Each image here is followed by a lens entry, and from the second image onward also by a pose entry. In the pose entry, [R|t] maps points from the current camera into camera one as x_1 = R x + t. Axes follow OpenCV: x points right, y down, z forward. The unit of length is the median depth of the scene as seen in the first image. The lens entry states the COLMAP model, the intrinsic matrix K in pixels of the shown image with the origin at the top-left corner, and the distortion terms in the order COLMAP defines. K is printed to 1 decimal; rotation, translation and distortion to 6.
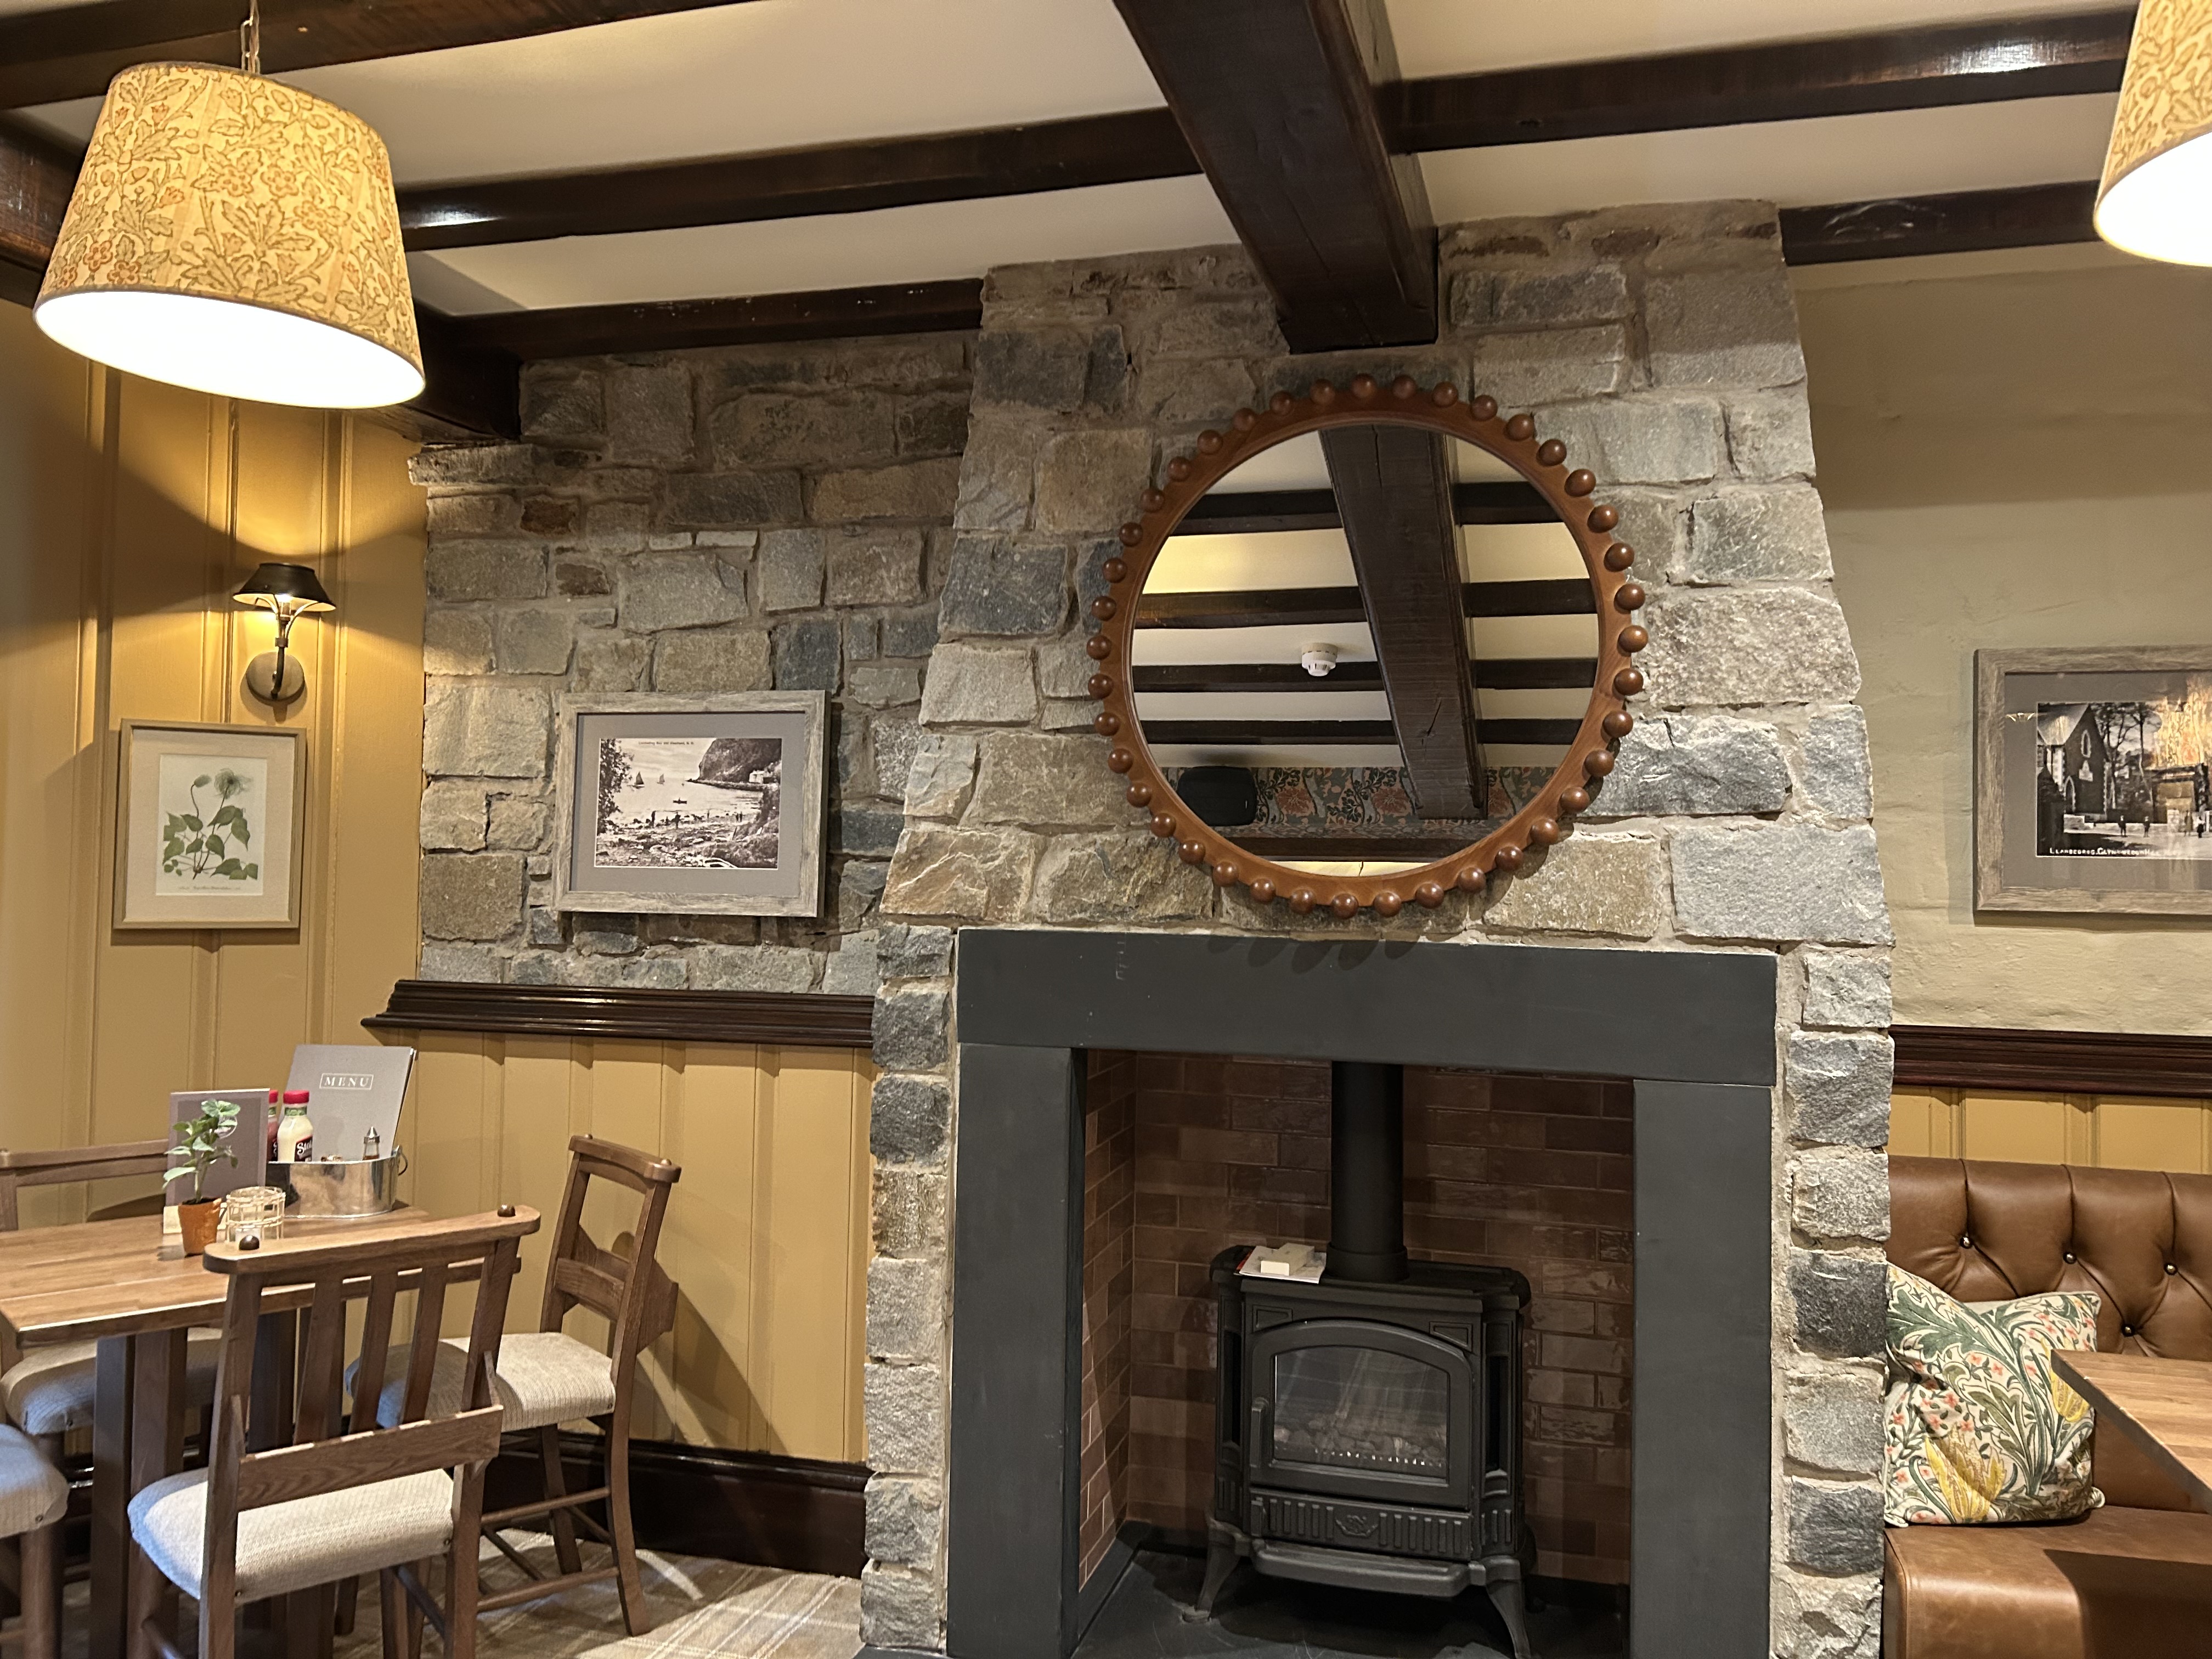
lens RADIAL K [[1667.6, 0, 1107.3], [0, 1667.6, 815.0], [0, 0, 1]] dist [0.052515, -0.057383]
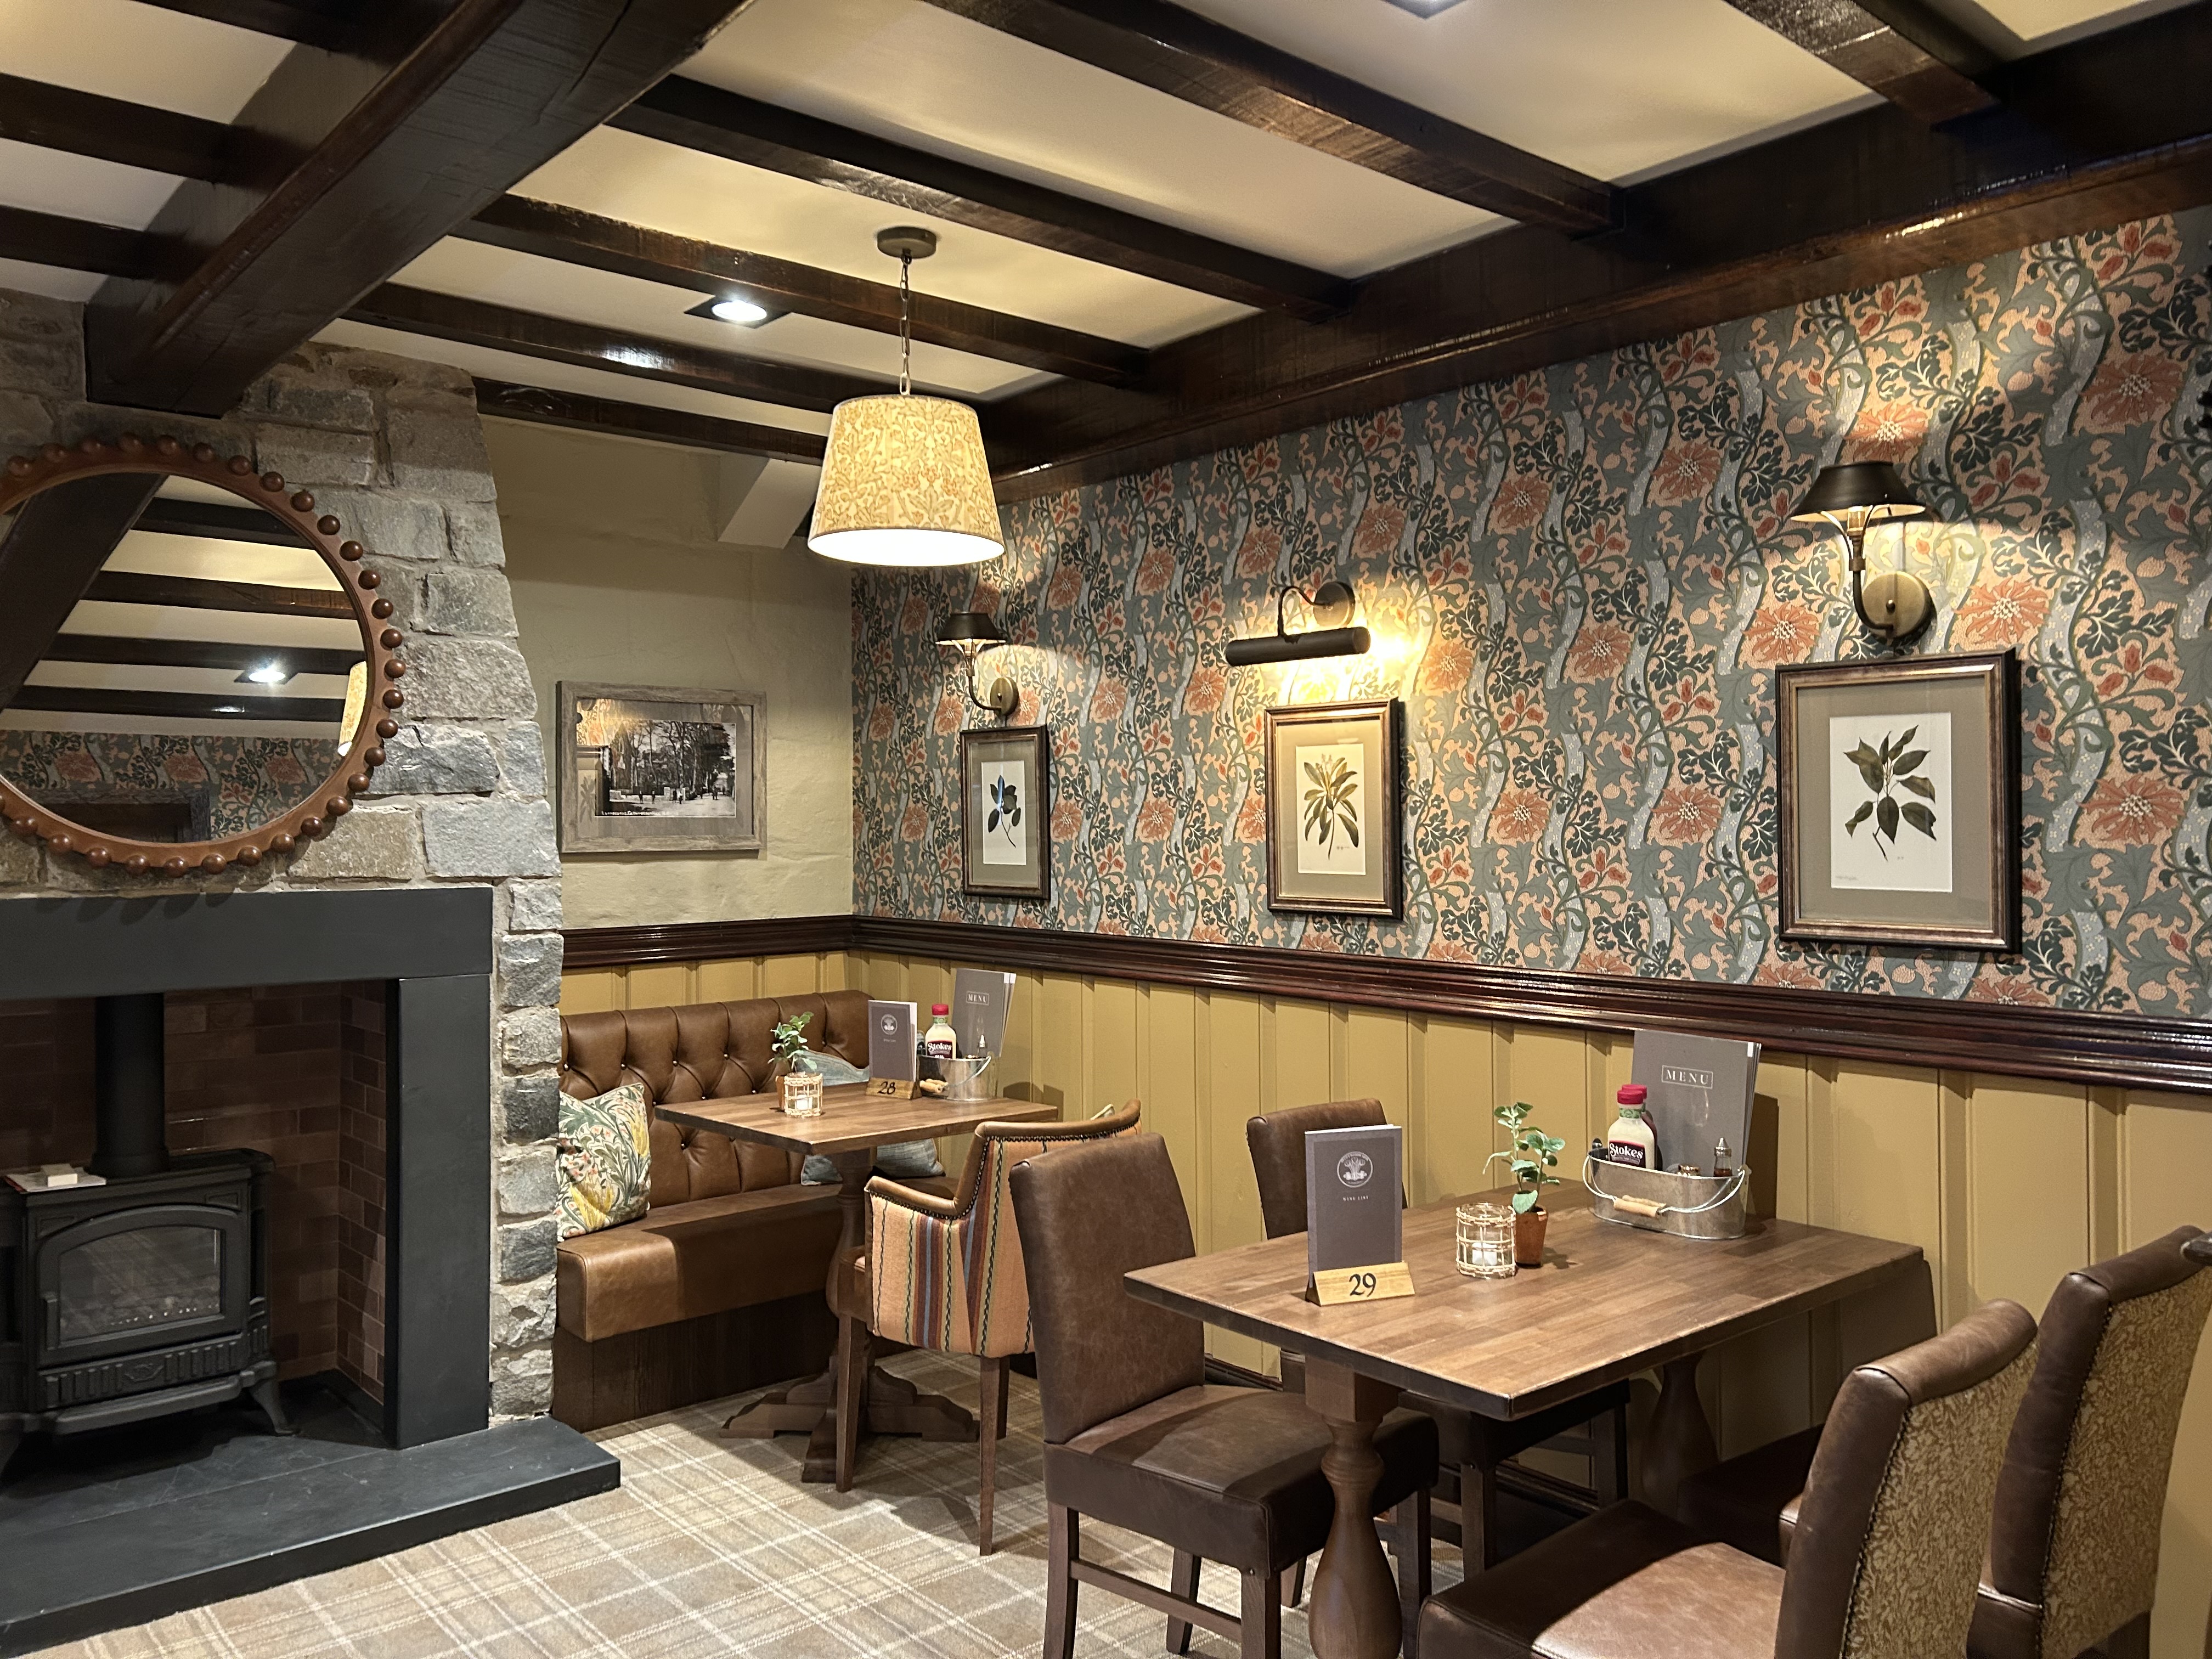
lens RADIAL K [[1667.6, 0, 1108.4], [0, 1667.6, 820.7], [0, 0, 1]] dist [0.052515, -0.057383]
pose [[0.559111, -0.019003, 0.828875, -0.525803], [-0.009861, 0.999514, 0.029567, -0.025125], [-0.829034, -0.024705, 0.558652, -0.290136]]
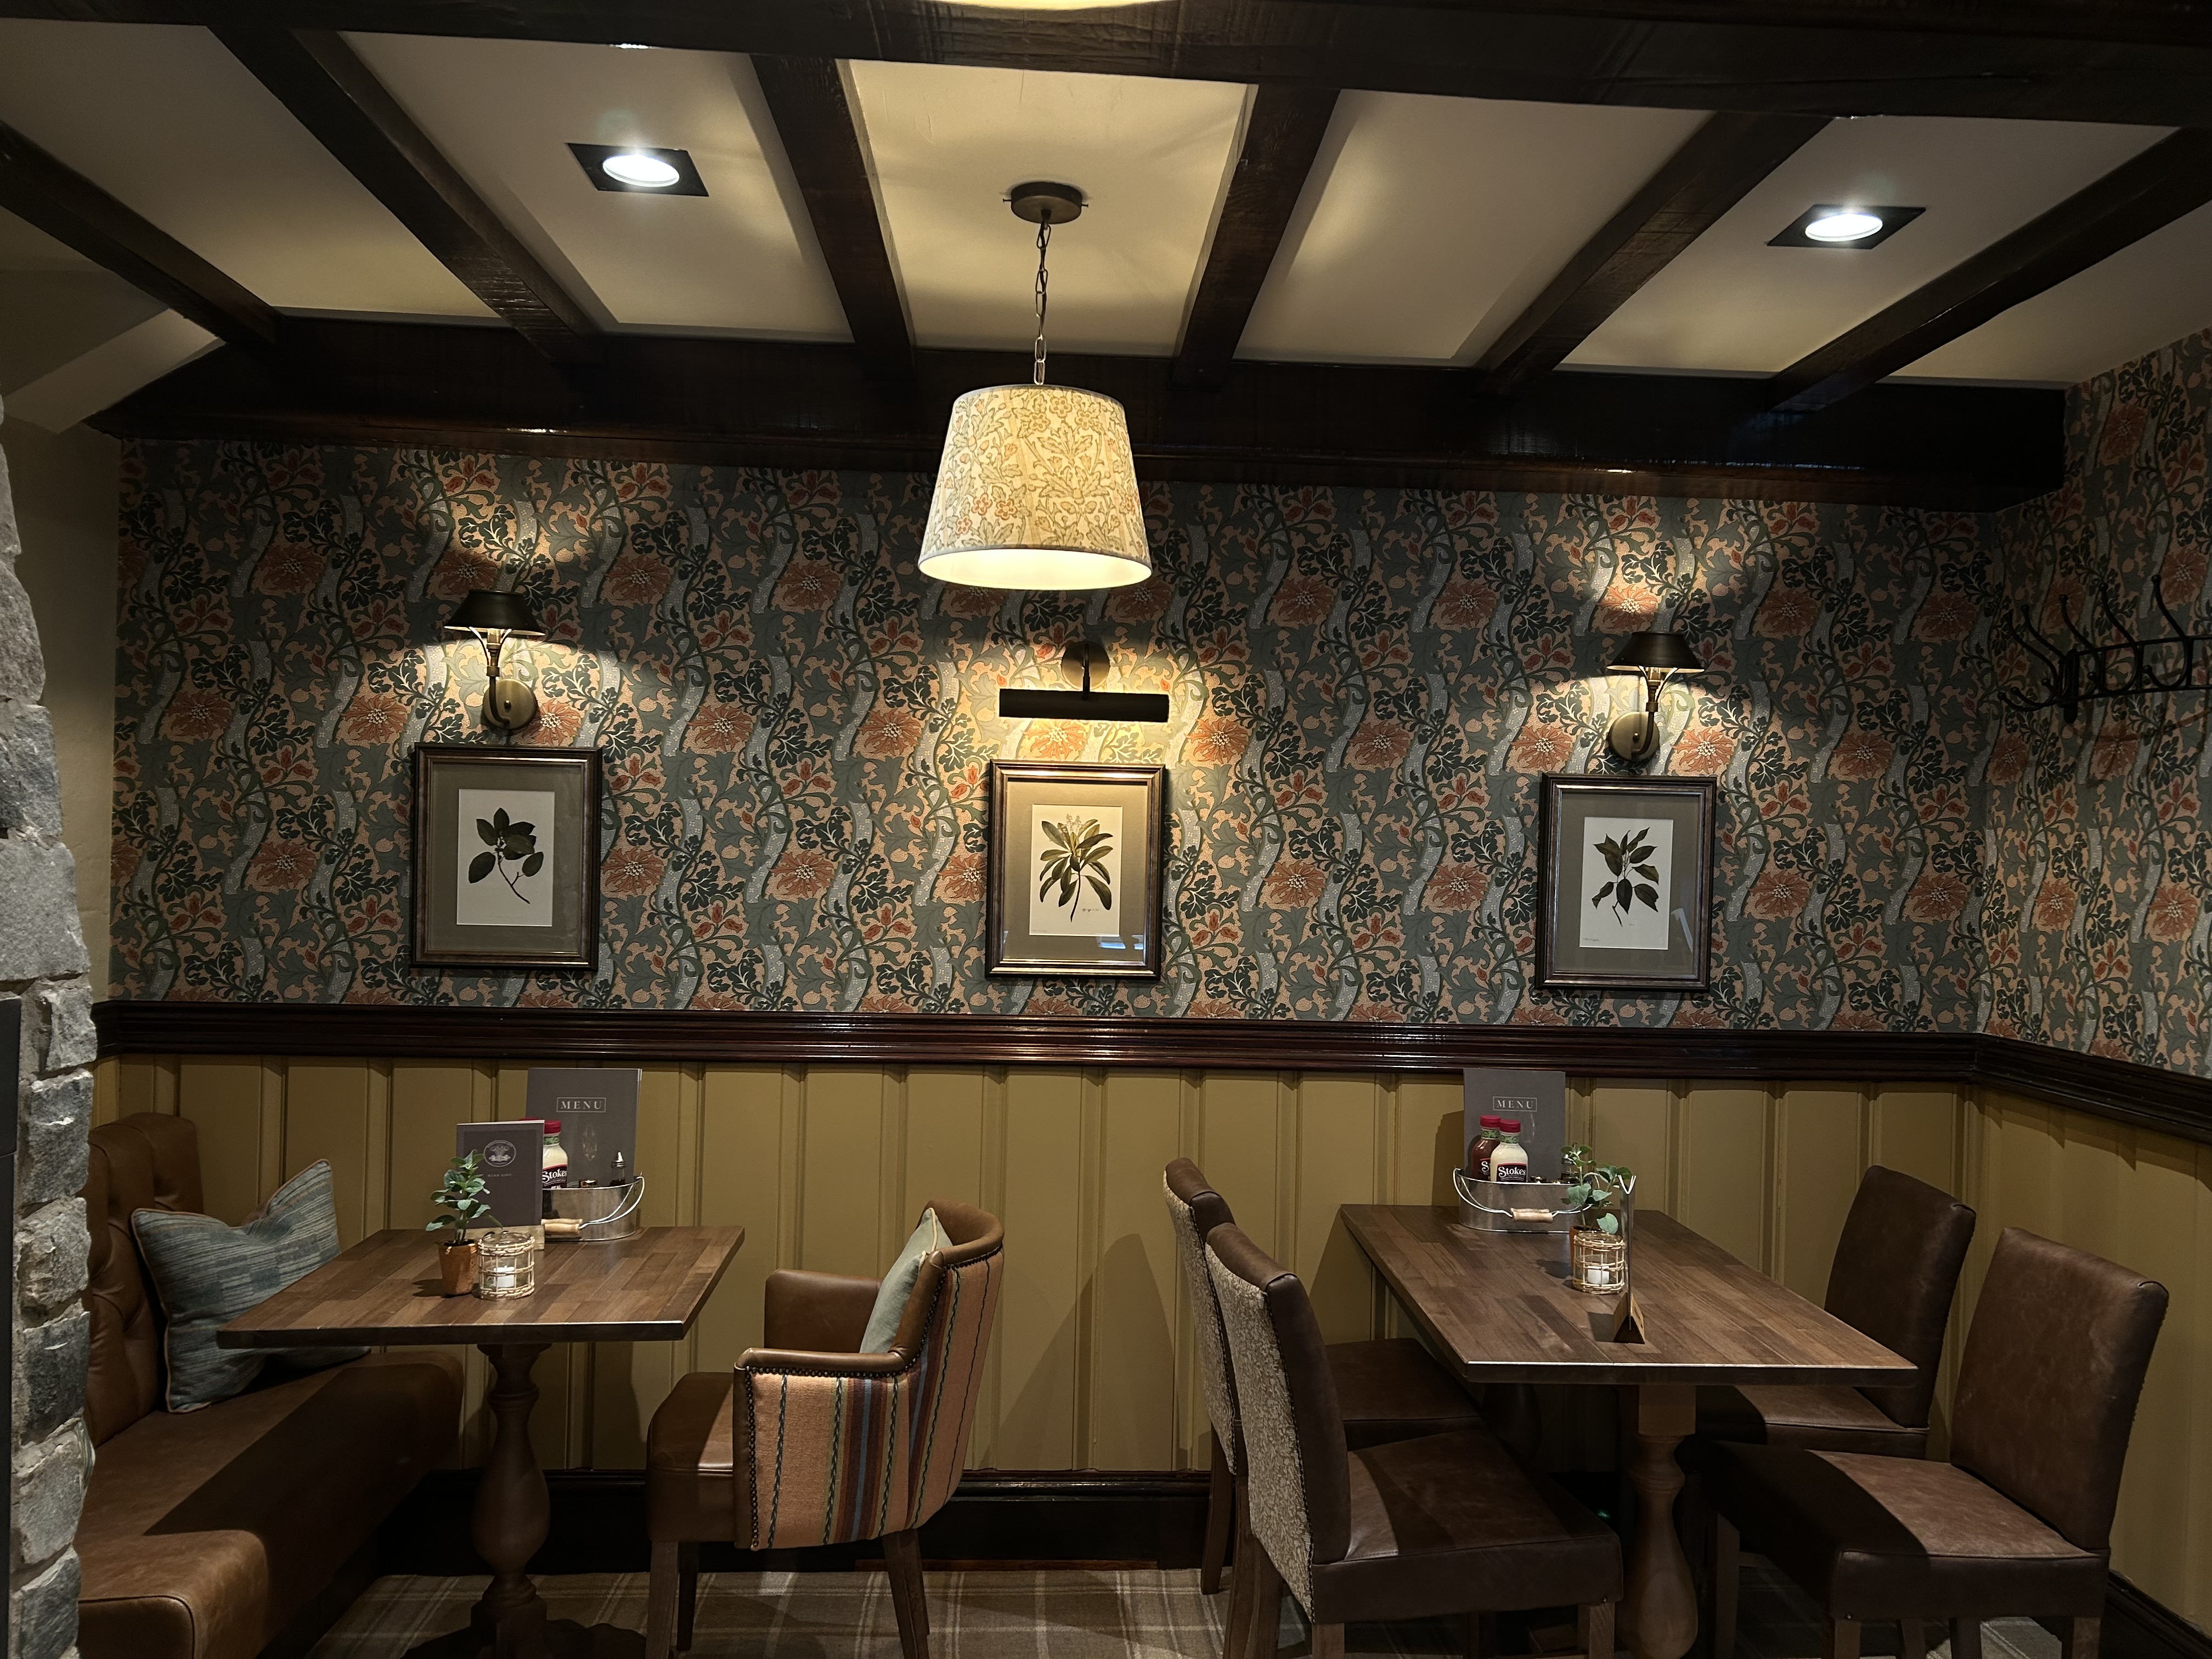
lens RADIAL K [[1667.6, 0, 1124.1], [0, 1667.6, 849.8], [0, 0, 1]] dist [0.052515, -0.057383]
pose [[-0.323526, -0.031234, 0.945704, -0.571917], [-0.056701, 0.998299, 0.013574, -0.033388], [-0.944519, -0.049230, -0.324747, 0.734032]]
